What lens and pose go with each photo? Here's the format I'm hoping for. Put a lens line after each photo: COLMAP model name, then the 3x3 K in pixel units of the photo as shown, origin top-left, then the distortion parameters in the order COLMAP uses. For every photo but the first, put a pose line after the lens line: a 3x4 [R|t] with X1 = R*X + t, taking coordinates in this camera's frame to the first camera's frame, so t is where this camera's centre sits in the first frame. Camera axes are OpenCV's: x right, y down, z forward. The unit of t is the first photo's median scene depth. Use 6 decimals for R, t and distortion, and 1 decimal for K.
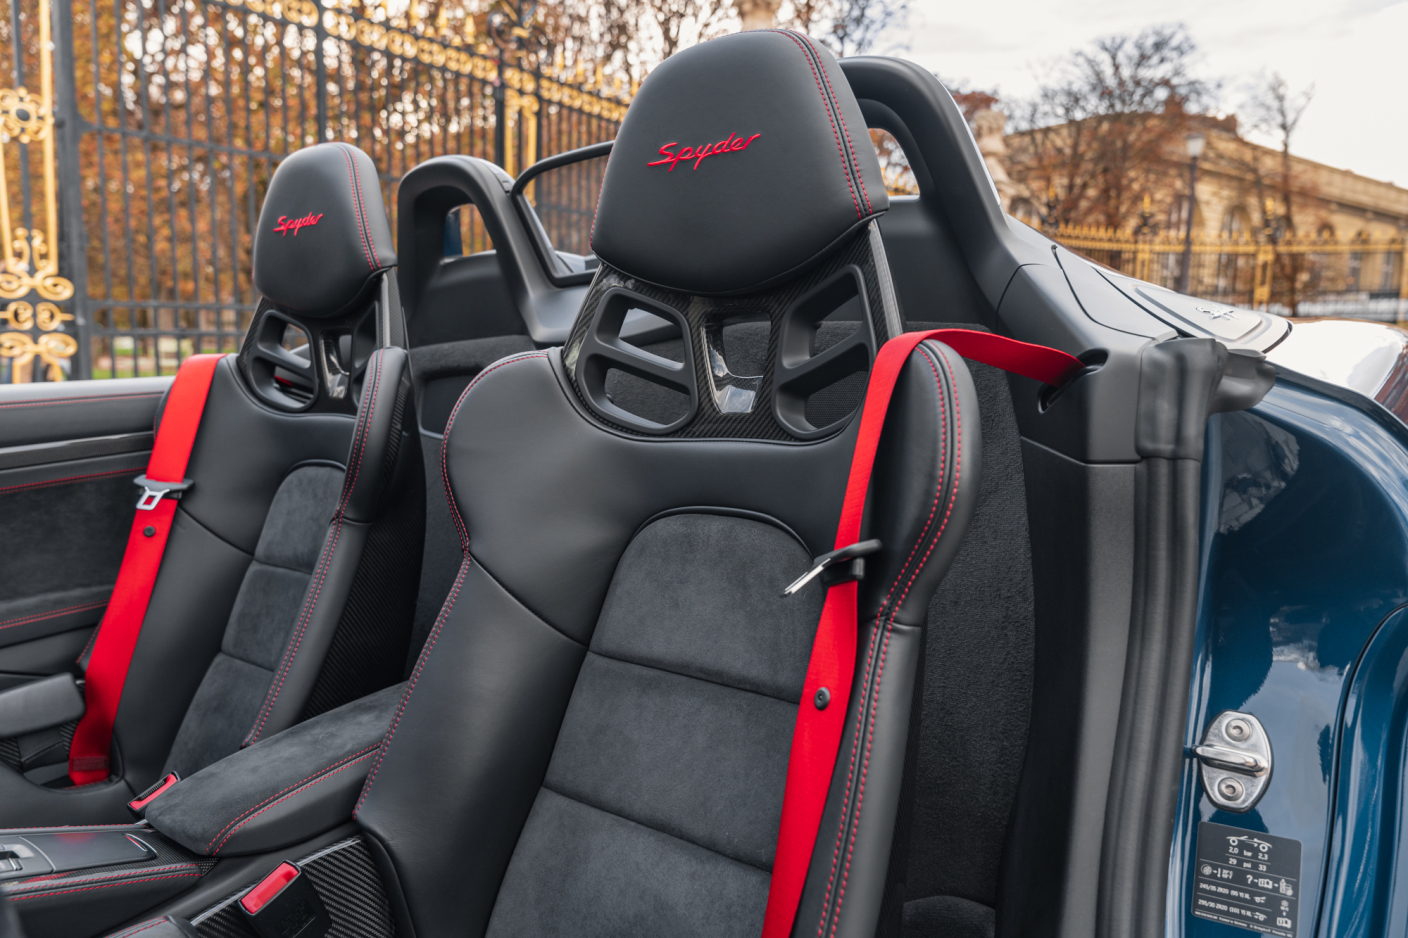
lens RADIAL K [[948.6, 0, 682.4], [0, 948.6, 474.4], [0, 0, 1]] dist [-0.000956, -0.003431]
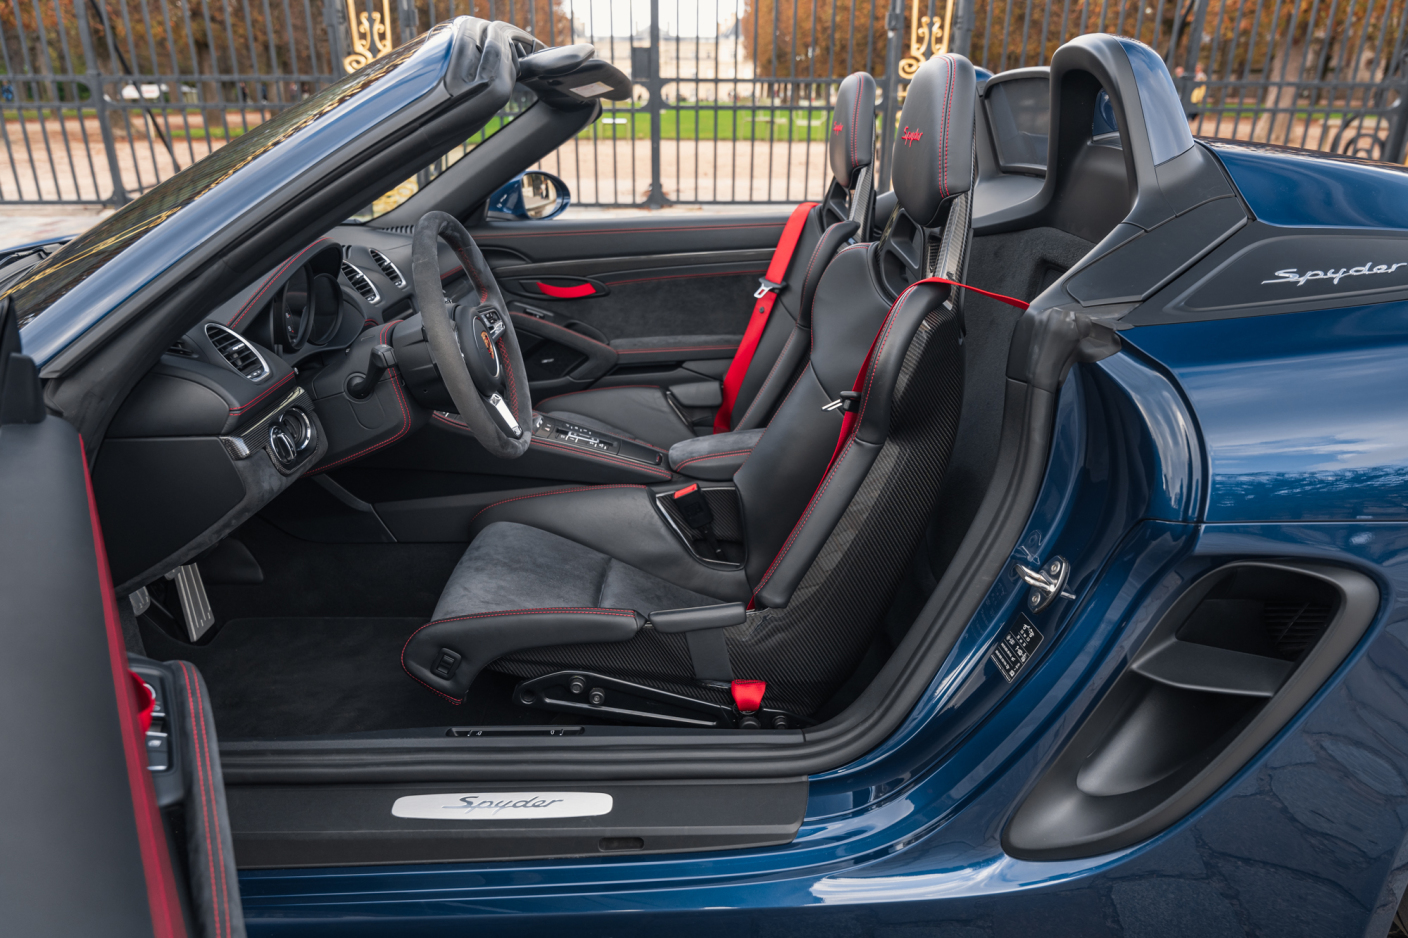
lens RADIAL K [[948.6, 0, 682.4], [0, 948.6, 474.4], [0, 0, 1]] dist [-0.000956, -0.003431]
pose [[0.628226, 0.283107, -0.724695, 0.676190], [-0.095314, 0.952436, 0.289450, -0.139673], [0.772171, -0.112767, 0.625329, -0.219835]]
